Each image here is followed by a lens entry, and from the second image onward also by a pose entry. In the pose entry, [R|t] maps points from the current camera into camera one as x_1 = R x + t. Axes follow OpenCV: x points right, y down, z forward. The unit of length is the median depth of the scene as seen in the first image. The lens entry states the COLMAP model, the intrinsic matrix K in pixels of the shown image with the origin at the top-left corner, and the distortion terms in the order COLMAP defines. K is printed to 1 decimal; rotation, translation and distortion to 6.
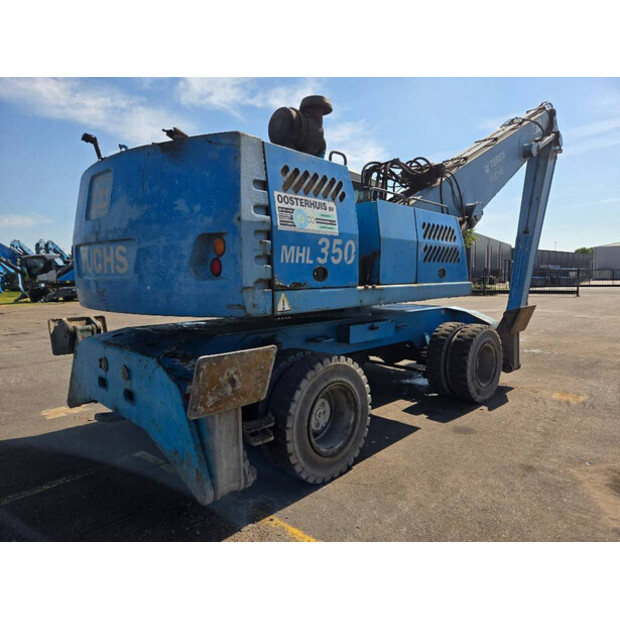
lens RADIAL K [[403.7, 0, 311.1], [0, 403.7, 312.1], [0, 0, 1]] dist [0.068829, -0.057891]
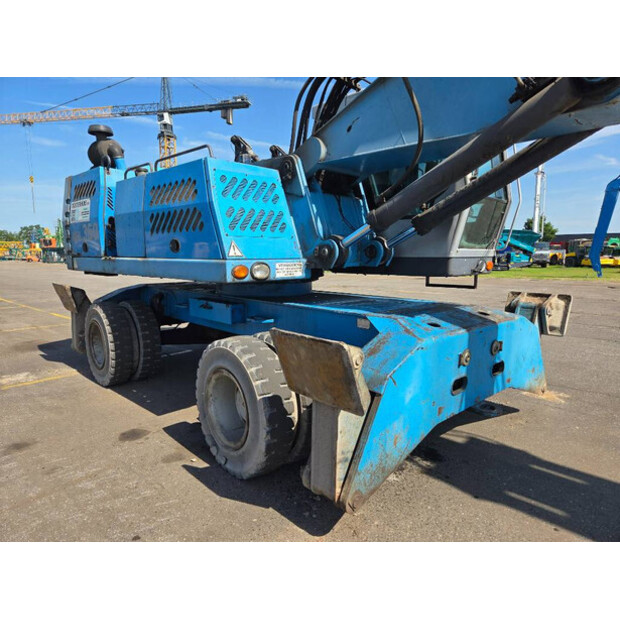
lens RADIAL K [[403.7, 0, 311.1], [0, 403.7, 312.1], [0, 0, 1]] dist [0.068829, -0.057891]
pose [[0.003116, 0.159014, -0.987271, 1.198852], [-0.082281, 0.983969, 0.158223, -0.126317], [0.996604, 0.080740, 0.016150, 1.366410]]
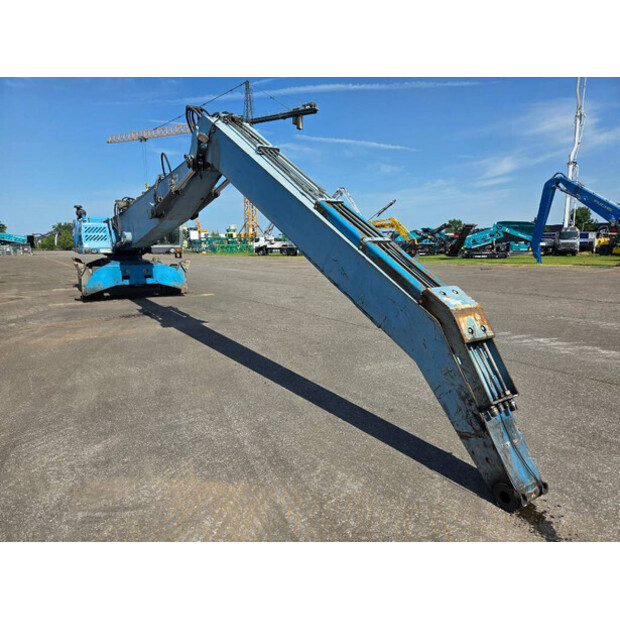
lens RADIAL K [[403.7, 0, 311.1], [0, 403.7, 312.1], [0, 0, 1]] dist [0.068829, -0.057891]
pose [[-0.230124, 0.177745, -0.956791, 3.025586], [-0.067049, 0.977946, 0.197802, -0.333682], [0.970849, 0.109671, -0.213132, 3.430433]]
